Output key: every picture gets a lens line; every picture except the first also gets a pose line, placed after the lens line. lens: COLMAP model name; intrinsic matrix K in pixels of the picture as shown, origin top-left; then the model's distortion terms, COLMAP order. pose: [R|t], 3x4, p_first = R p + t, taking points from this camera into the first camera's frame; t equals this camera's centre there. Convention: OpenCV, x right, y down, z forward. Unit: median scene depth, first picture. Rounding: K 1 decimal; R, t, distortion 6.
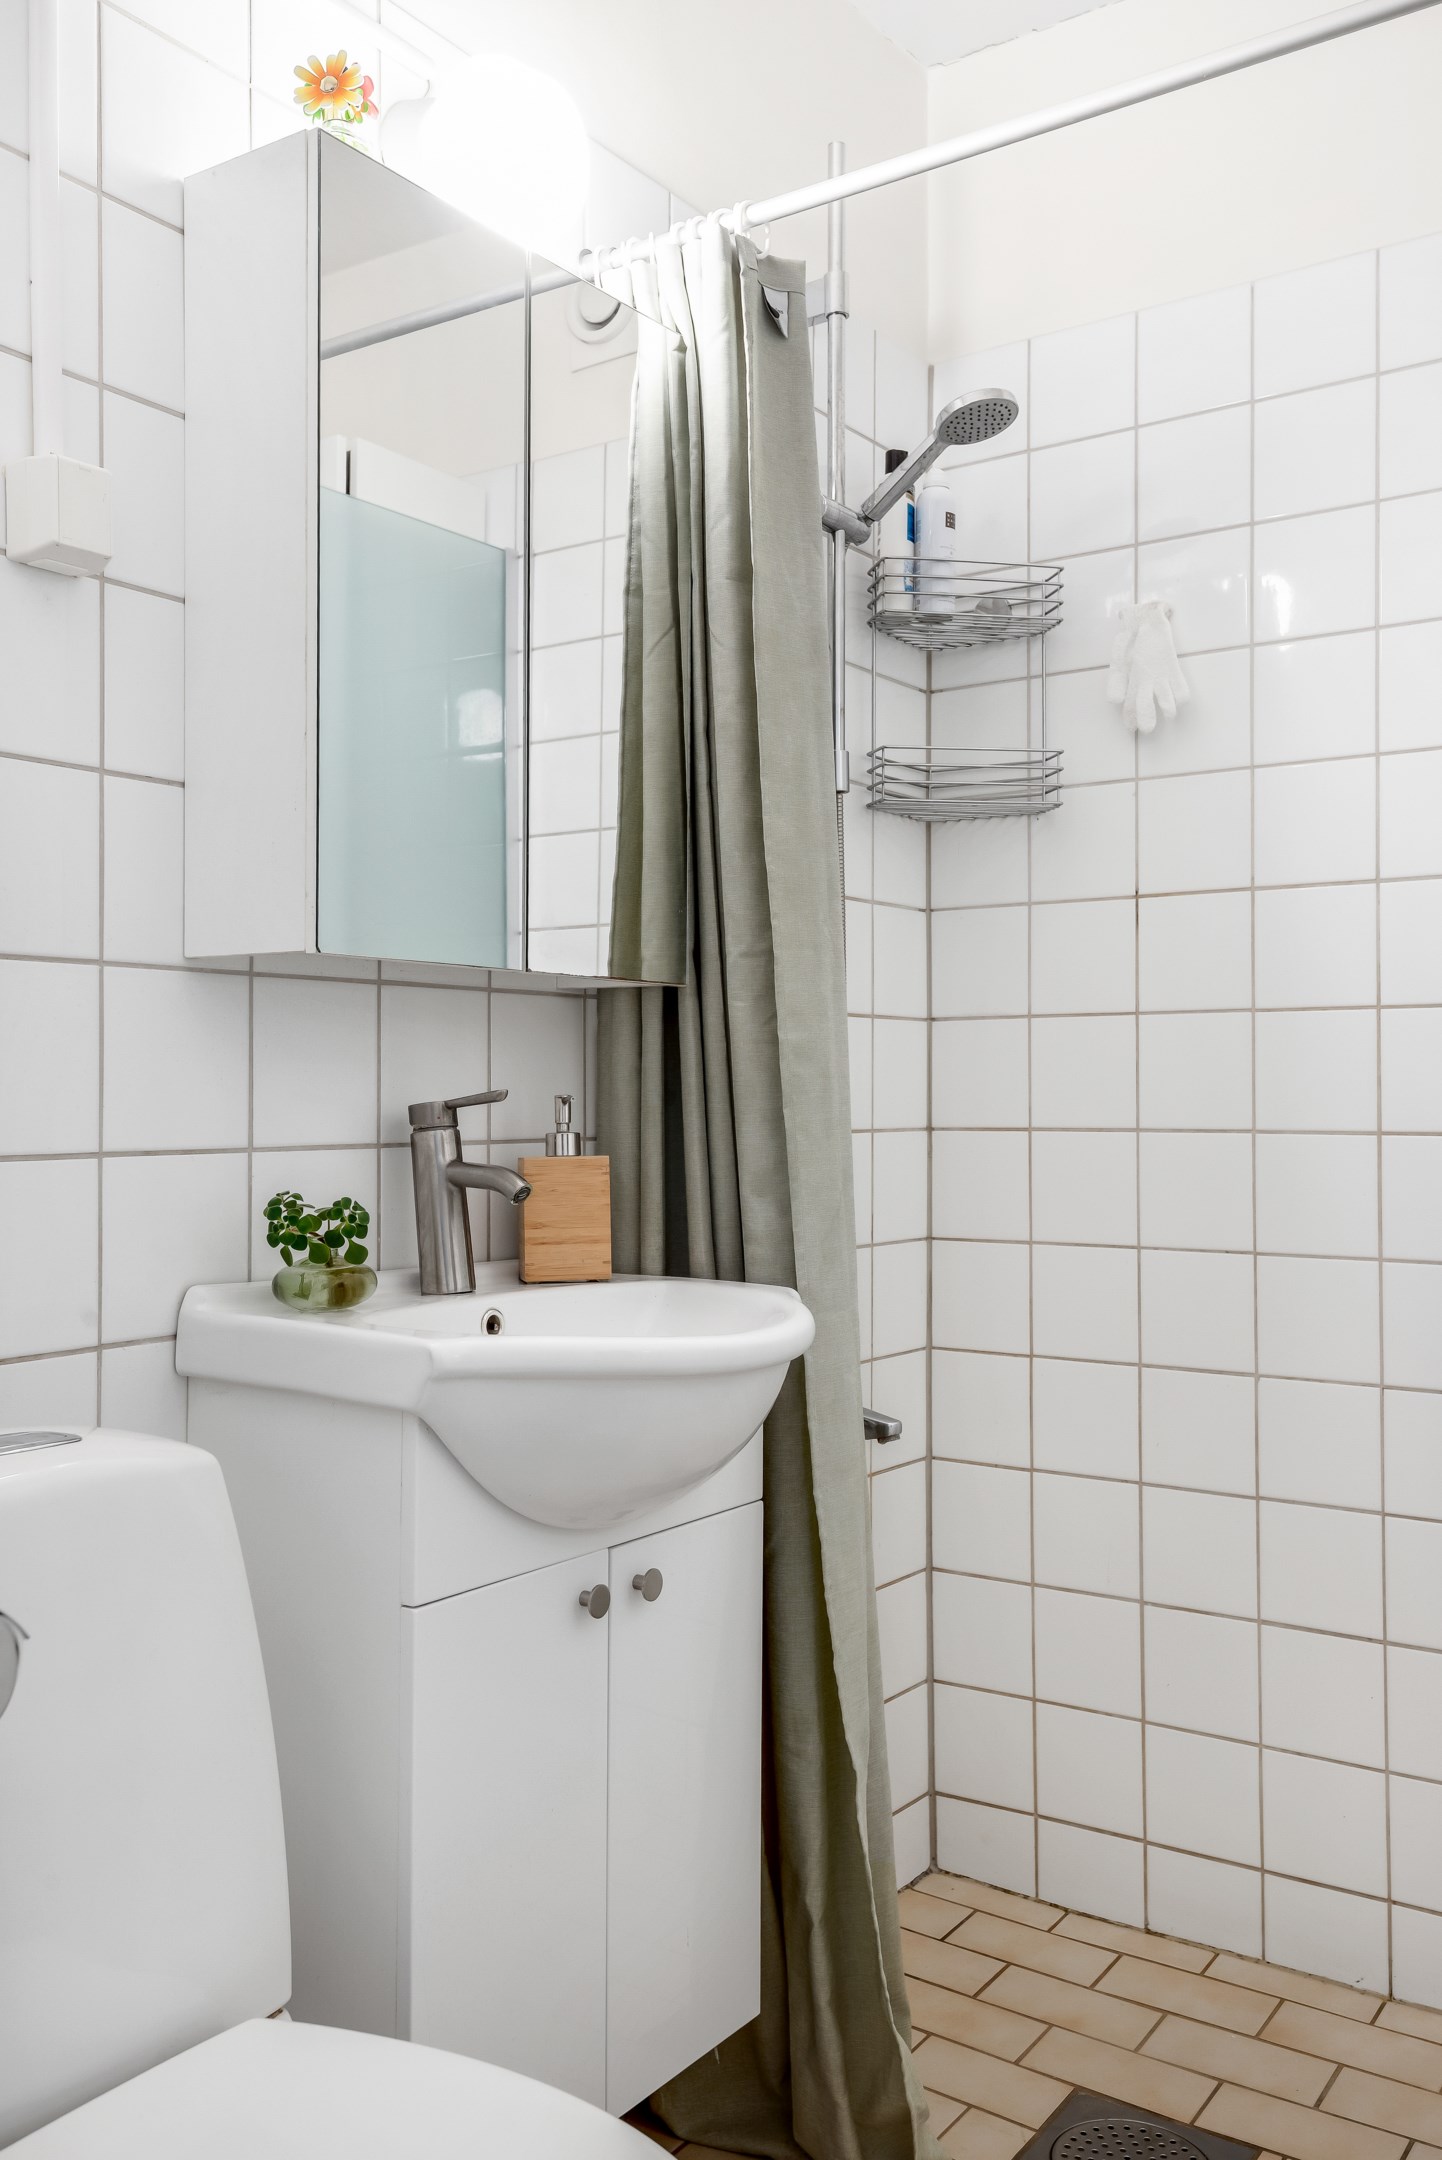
lens RADIAL K [[1808.6, 0, 721.0], [0, 1808.6, 1080.0], [0, 0, 1]] dist [0.009646, -0.005813]
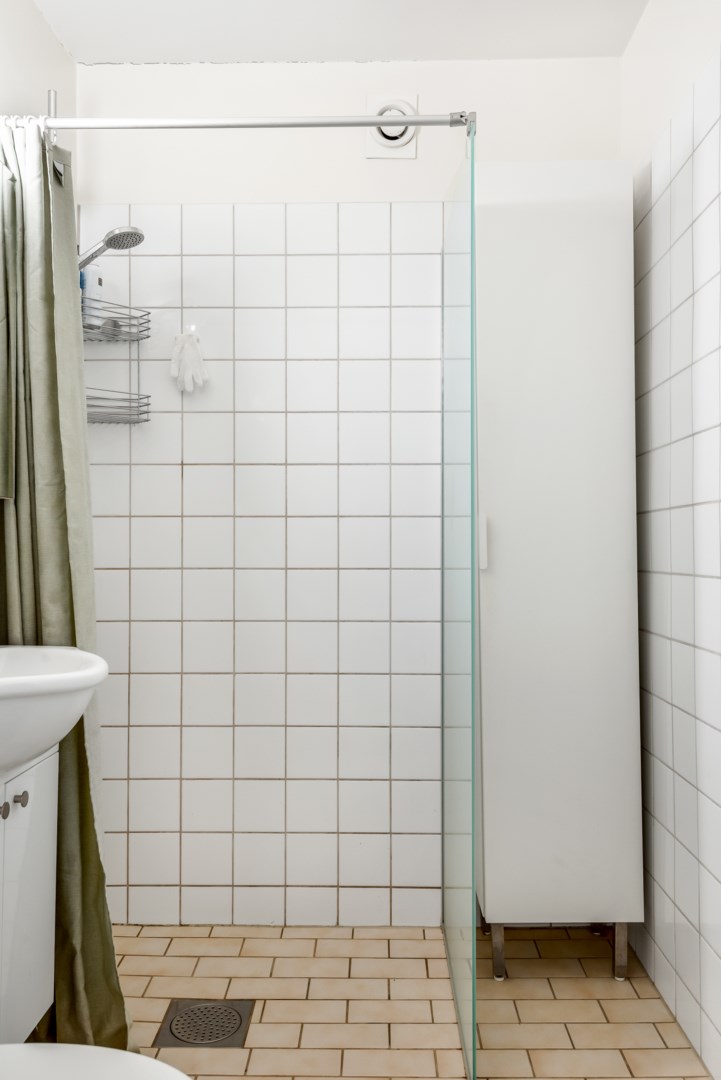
lens RADIAL K [[836.3, 0, 360.5], [0, 836.3, 540.0], [0, 0, 1]] dist [-0.002035, -0.007488]
pose [[0.829972, 0.008936, 0.557734, -0.172621], [-0.006856, 0.999960, -0.005818, -0.003190], [-0.557763, 0.001005, 0.830000, 0.017987]]
